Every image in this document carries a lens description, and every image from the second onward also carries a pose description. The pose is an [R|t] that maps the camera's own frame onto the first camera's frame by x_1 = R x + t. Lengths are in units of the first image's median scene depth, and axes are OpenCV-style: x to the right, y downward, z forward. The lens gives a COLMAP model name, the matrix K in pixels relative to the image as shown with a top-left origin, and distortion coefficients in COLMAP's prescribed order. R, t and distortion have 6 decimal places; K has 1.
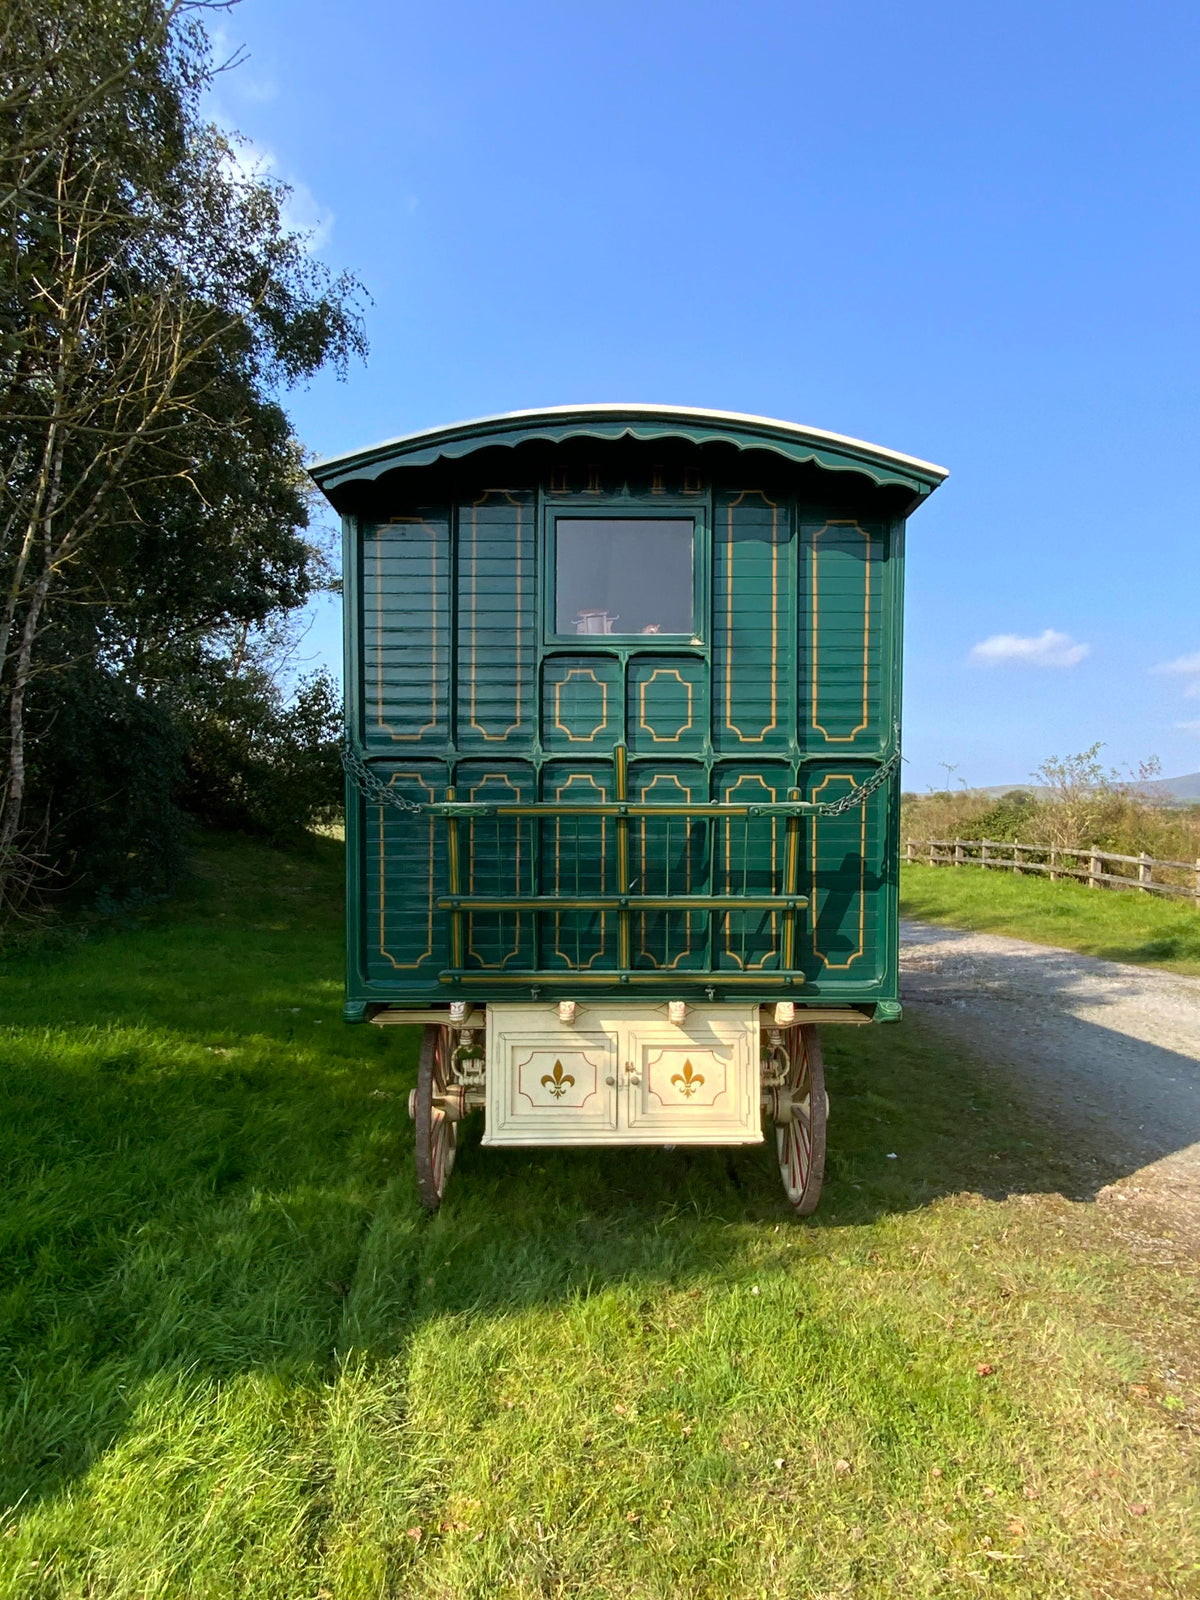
lens RADIAL K [[982.3, 0, 606.8], [0, 982.3, 855.0], [0, 0, 1]] dist [0.008082, -0.001226]
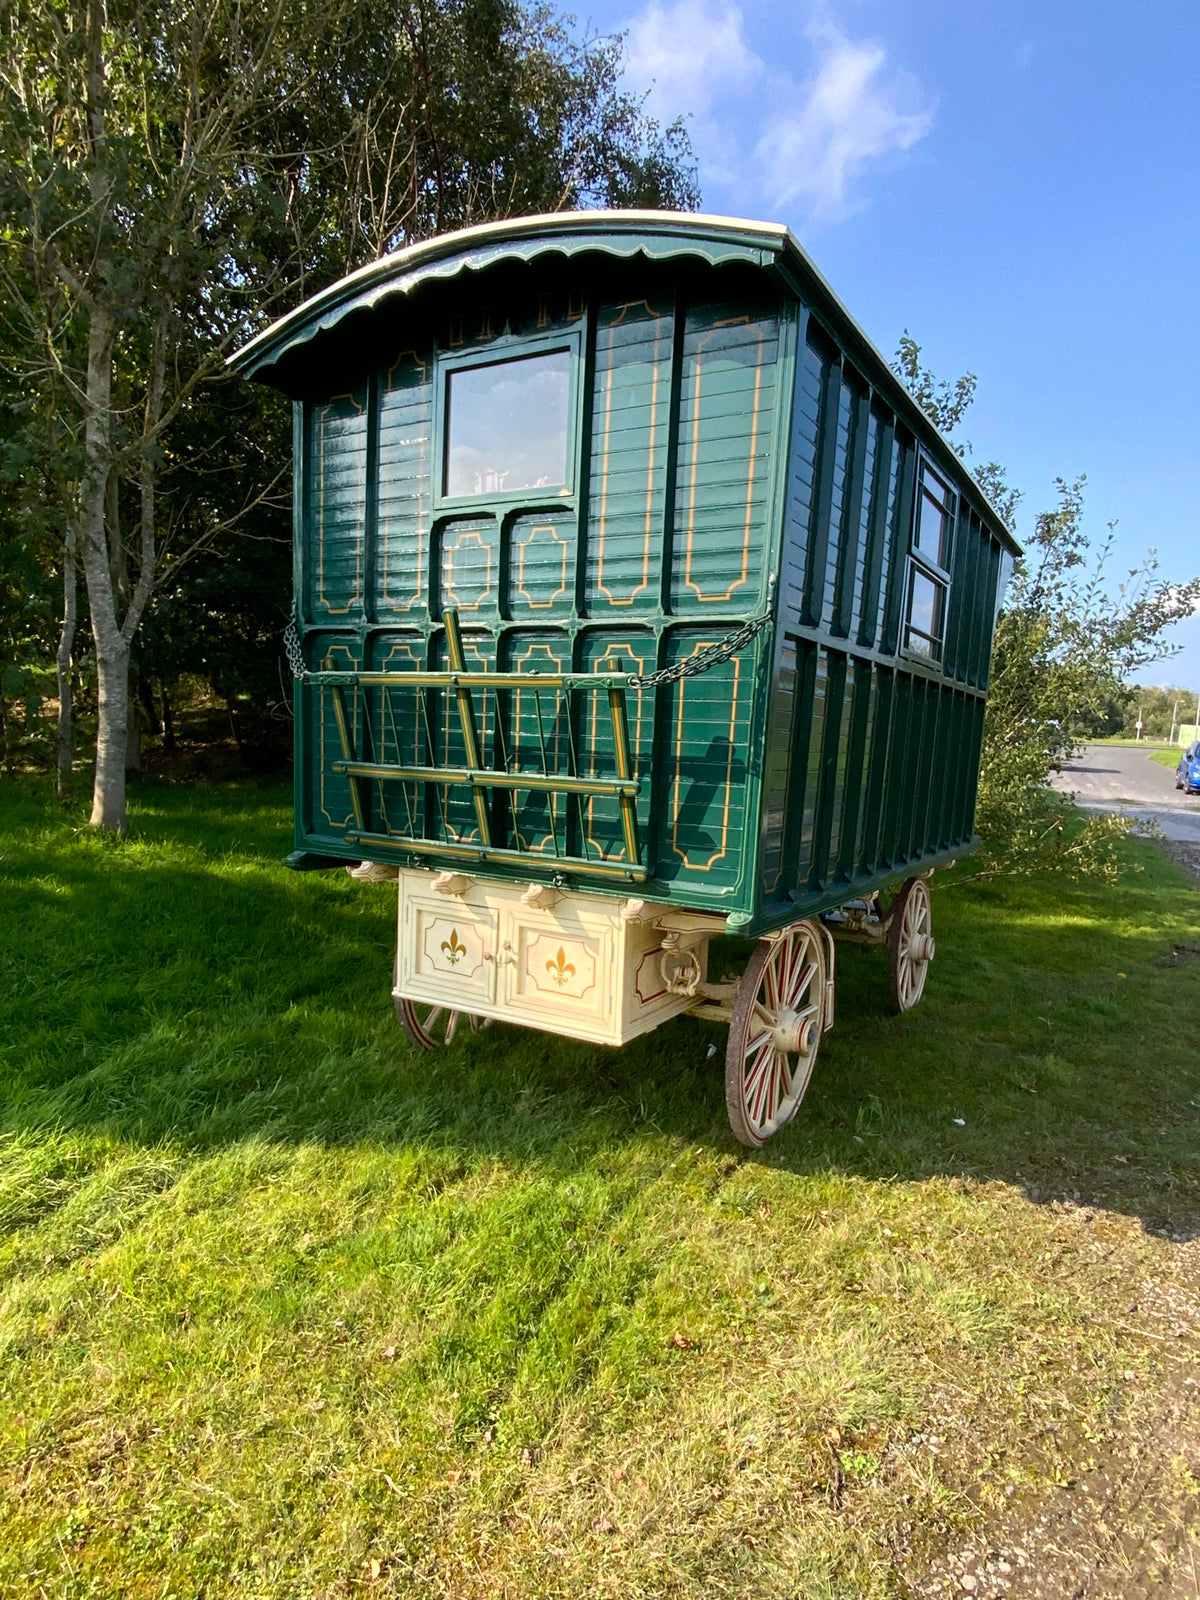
lens RADIAL K [[1054.1, 0, 539.0], [0, 1054.1, 872.5], [0, 0, 1]] dist [0.004923, 0.000591]
pose [[0.820179, 0.110243, -0.561385, 0.644426], [-0.034943, 0.989079, 0.143182, -0.010214], [0.571039, -0.097819, 0.815074, 0.161275]]
